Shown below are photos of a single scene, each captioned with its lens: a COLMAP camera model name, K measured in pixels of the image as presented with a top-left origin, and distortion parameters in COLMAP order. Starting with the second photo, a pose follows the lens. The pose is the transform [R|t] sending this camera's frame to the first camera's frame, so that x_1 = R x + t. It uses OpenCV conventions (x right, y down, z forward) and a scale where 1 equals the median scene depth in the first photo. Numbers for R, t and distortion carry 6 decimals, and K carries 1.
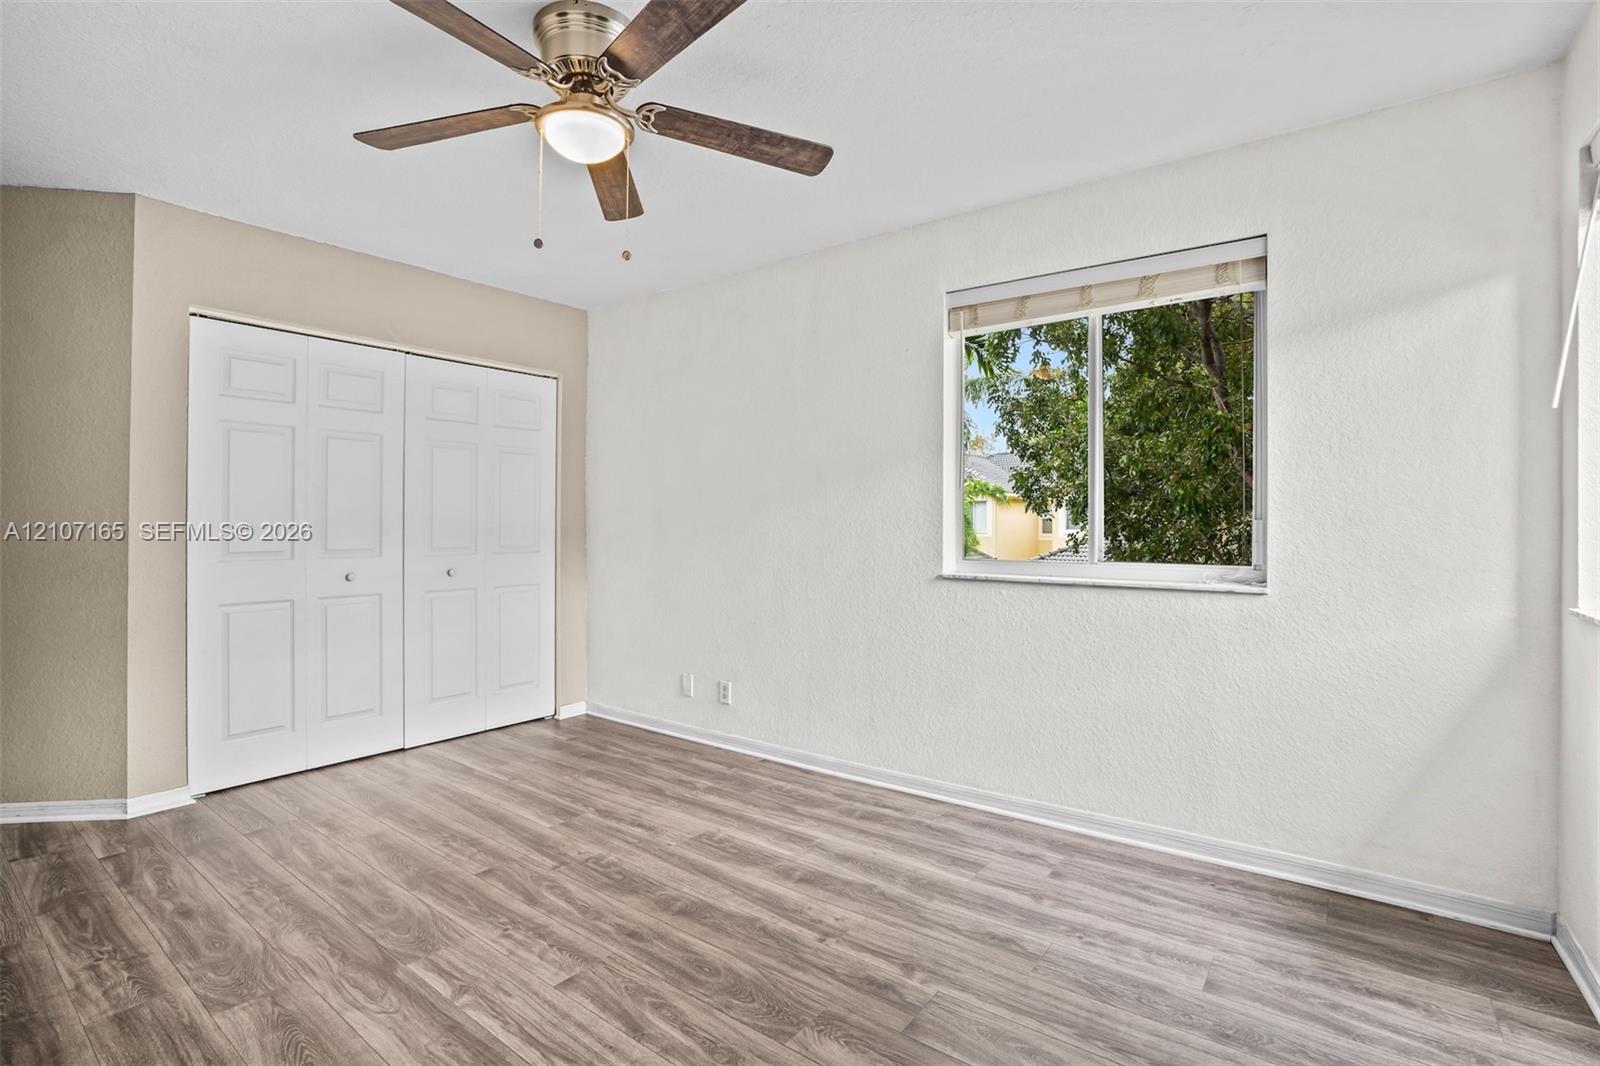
lens RADIAL K [[764.5, 0, 800.0], [0, 764.5, 533.0], [0, 0, 1]] dist [-0.075504, 0.030287]
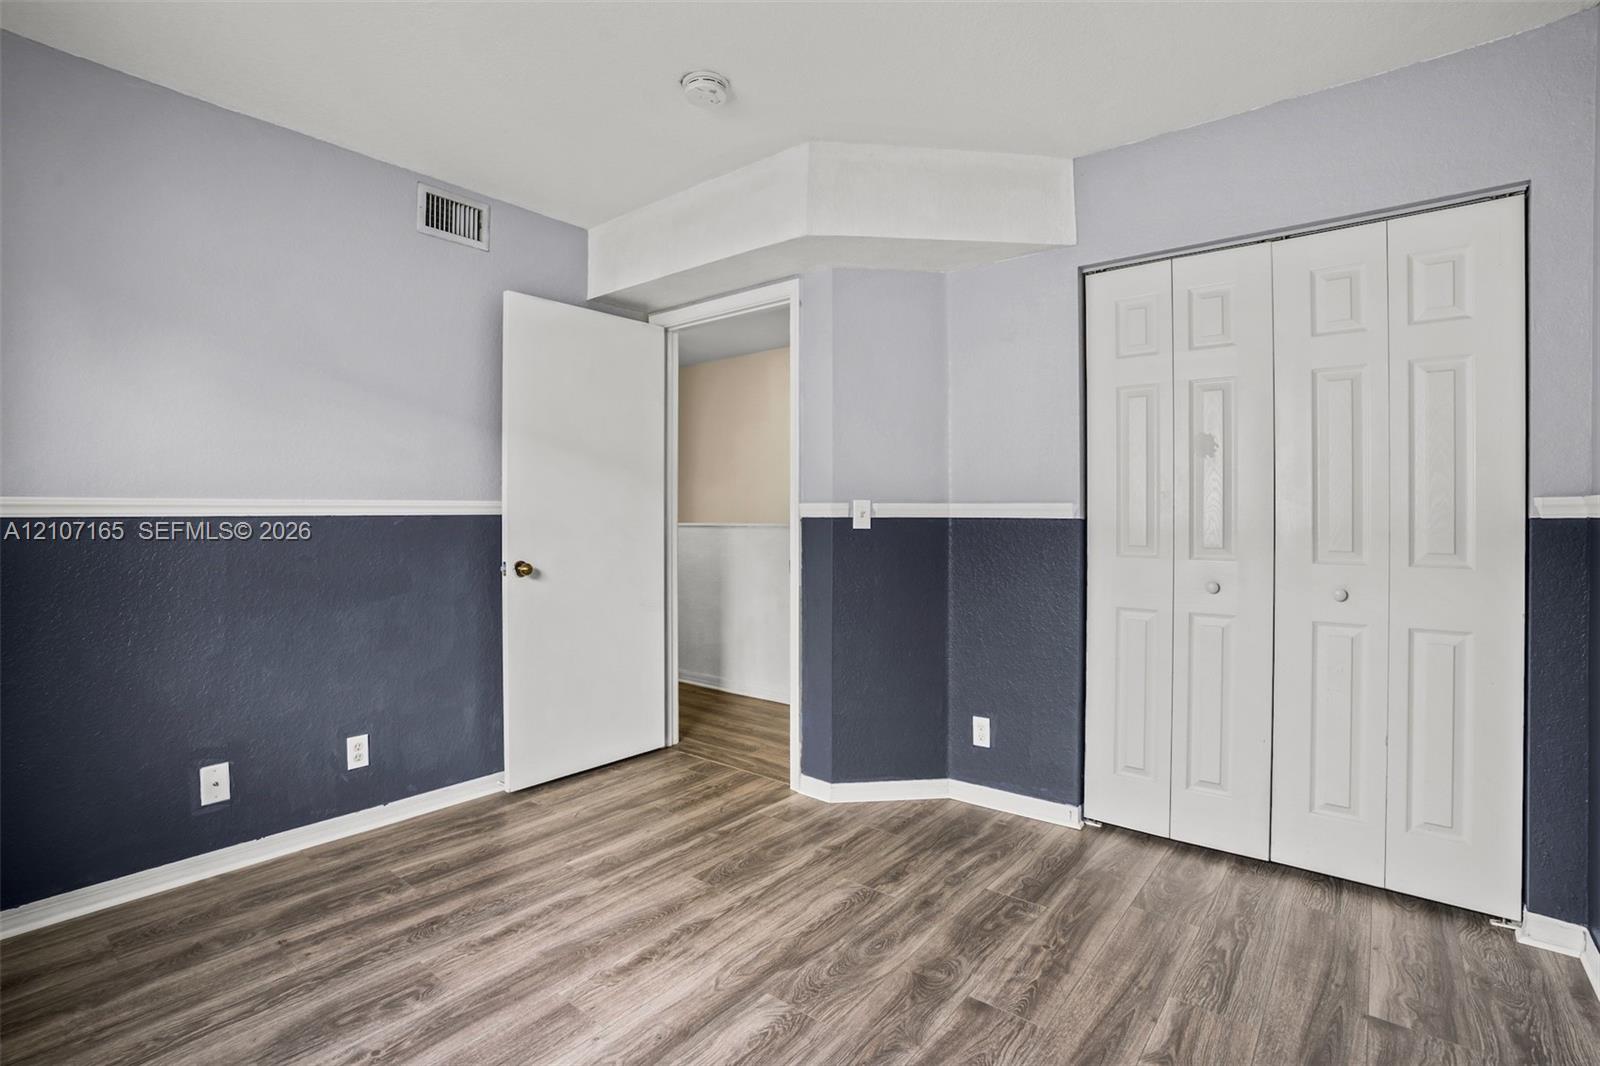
lens RADIAL K [[764.5, 0, 800.0], [0, 764.5, 533.0], [0, 0, 1]] dist [-0.075504, 0.030287]
pose [[-0.026006, 0.012235, -0.999587, 0.410690], [-0.003557, 0.999918, 0.012331, 0.003243], [0.999655, 0.003877, -0.025960, 1.087662]]
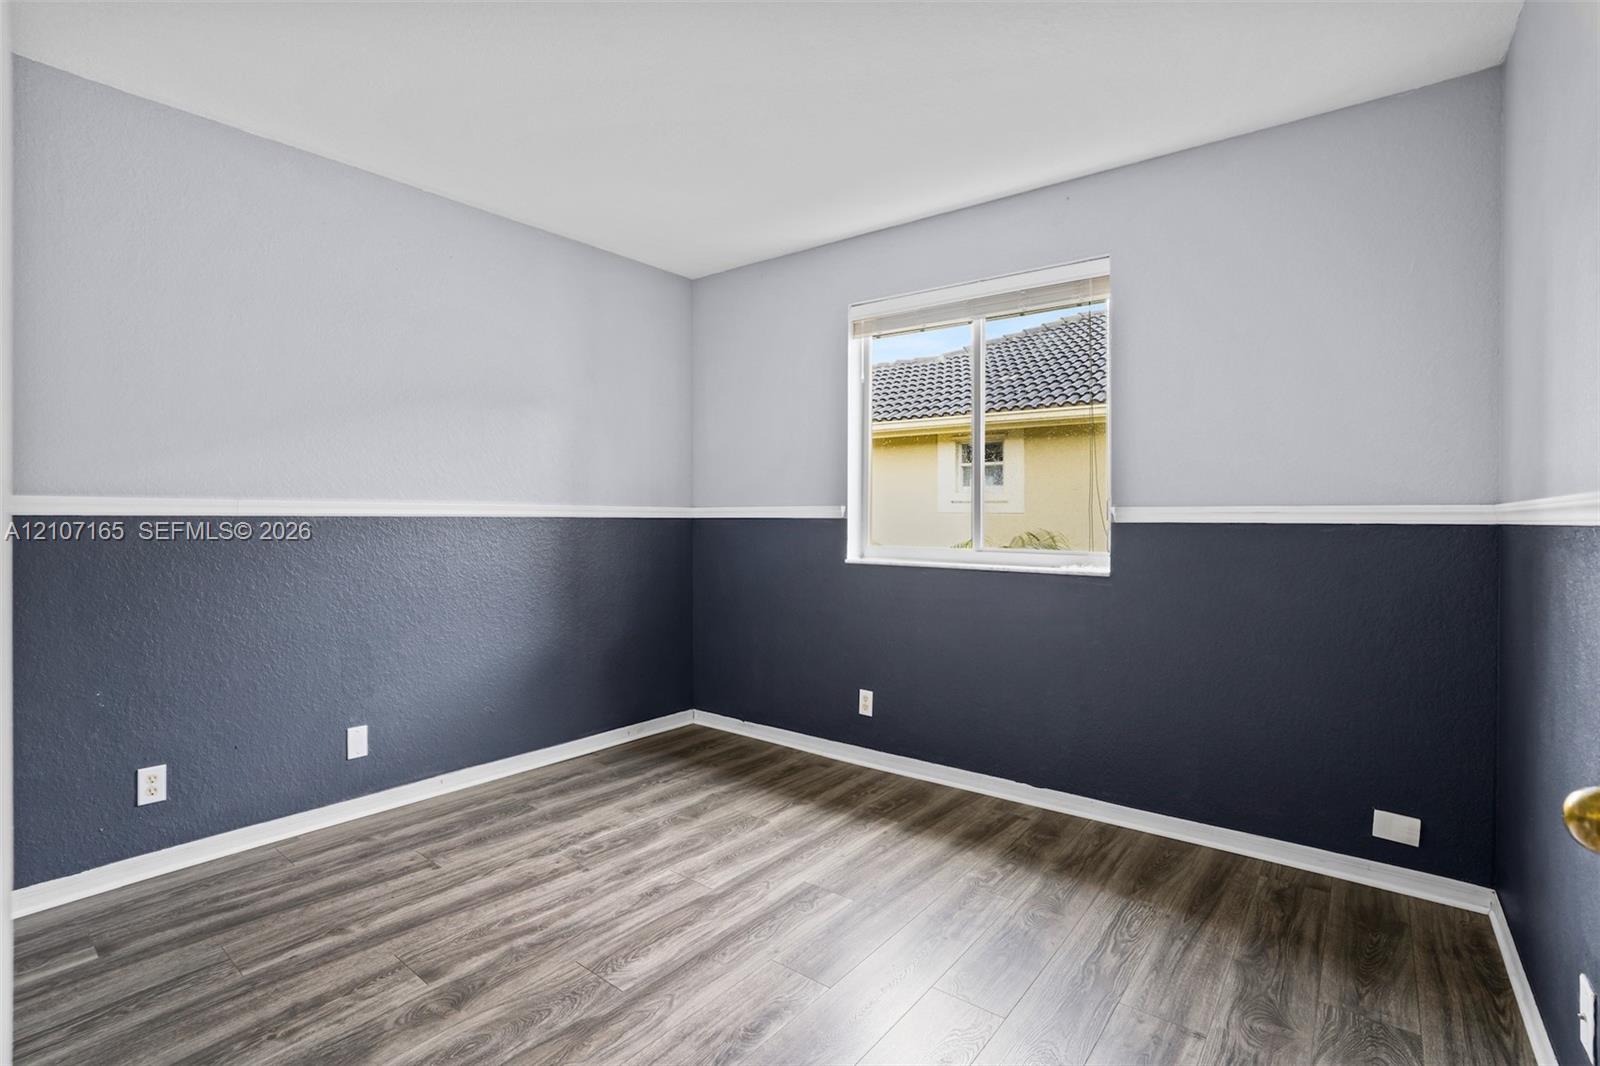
lens RADIAL K [[764.5, 0, 800.0], [0, 764.5, 533.0], [0, 0, 1]] dist [-0.075504, 0.030287]
pose [[0.016716, -0.034113, 0.999278, -0.720454], [-0.001521, 0.999416, 0.034143, -0.010113], [-0.999859, -0.002091, 0.016655, 0.902321]]
